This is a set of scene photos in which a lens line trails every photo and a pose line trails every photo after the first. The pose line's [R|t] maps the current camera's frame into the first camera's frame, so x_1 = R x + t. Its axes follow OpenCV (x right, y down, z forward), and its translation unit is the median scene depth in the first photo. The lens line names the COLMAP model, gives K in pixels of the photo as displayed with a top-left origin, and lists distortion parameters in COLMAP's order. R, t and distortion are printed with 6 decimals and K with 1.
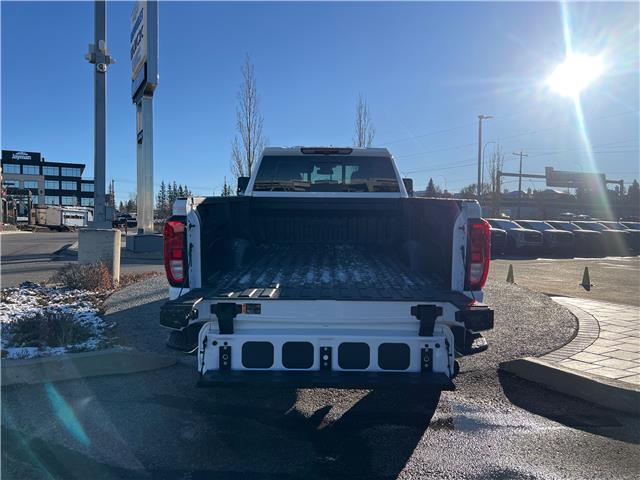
lens RADIAL K [[481.9, 0, 320.8], [0, 481.9, 240.7], [0, 0, 1]] dist [0.040910, -0.062544]
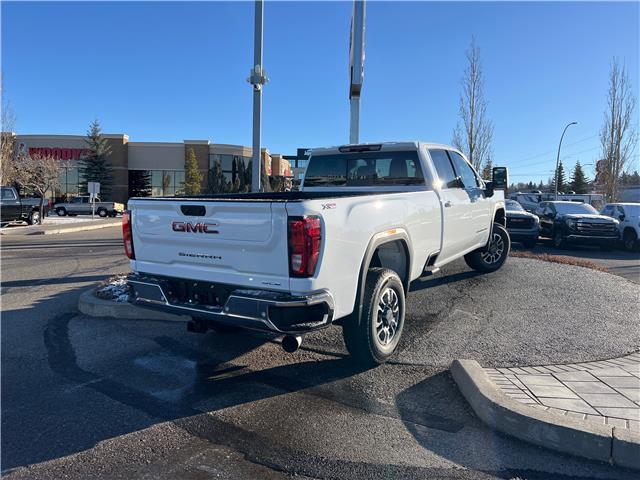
lens RADIAL K [[481.9, 0, 315.3], [0, 481.9, 239.1], [0, 0, 1]] dist [0.040910, -0.062544]
pose [[0.847768, 0.039715, -0.528879, 0.348379], [-0.026699, 0.999124, 0.032231, -0.010078], [0.529695, -0.013204, 0.848085, 0.017172]]
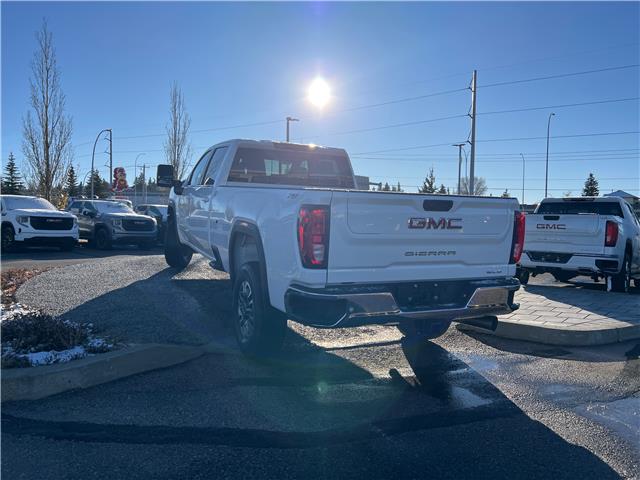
lens RADIAL K [[481.9, 0, 321.3], [0, 481.9, 237.3], [0, 0, 1]] dist [0.040910, -0.062544]
pose [[0.898485, -0.005904, 0.438964, -0.281552], [0.003175, 0.999971, 0.006951, 0.005827], [-0.438992, -0.004851, 0.898478, 0.001587]]
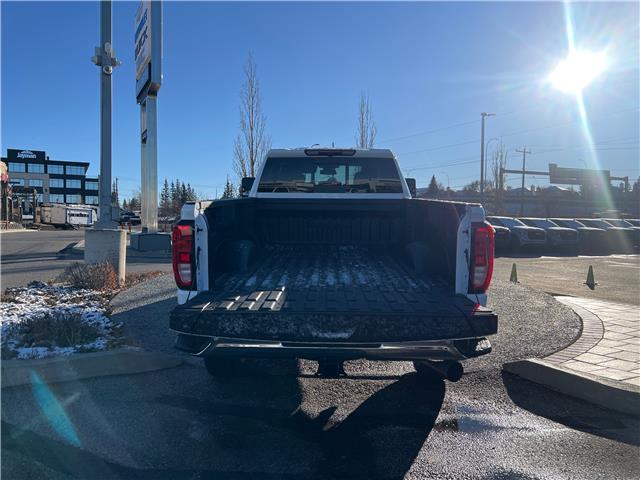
lens RADIAL K [[481.9, 0, 315.8], [0, 481.9, 235.3], [0, 0, 1]] dist [0.040910, -0.062544]
pose [[0.999892, -0.001430, -0.014639, -0.002393], [0.001348, 0.999983, -0.005606, -0.004822], [0.014647, 0.005586, 0.999877, -0.005783]]
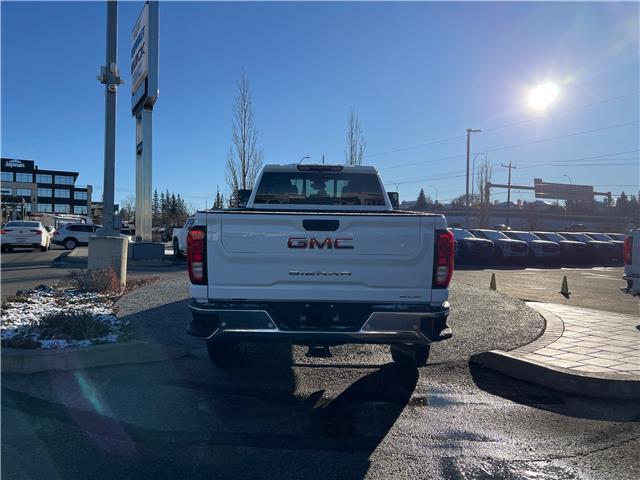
lens RADIAL K [[481.9, 0, 316.2], [0, 481.9, 239.5], [0, 0, 1]] dist [0.040910, -0.062544]
pose [[0.999949, 0.006434, 0.007786, -0.003084], [-0.006262, 0.999742, -0.021834, 0.002825], [-0.007925, 0.021784, 0.999731, -0.080170]]
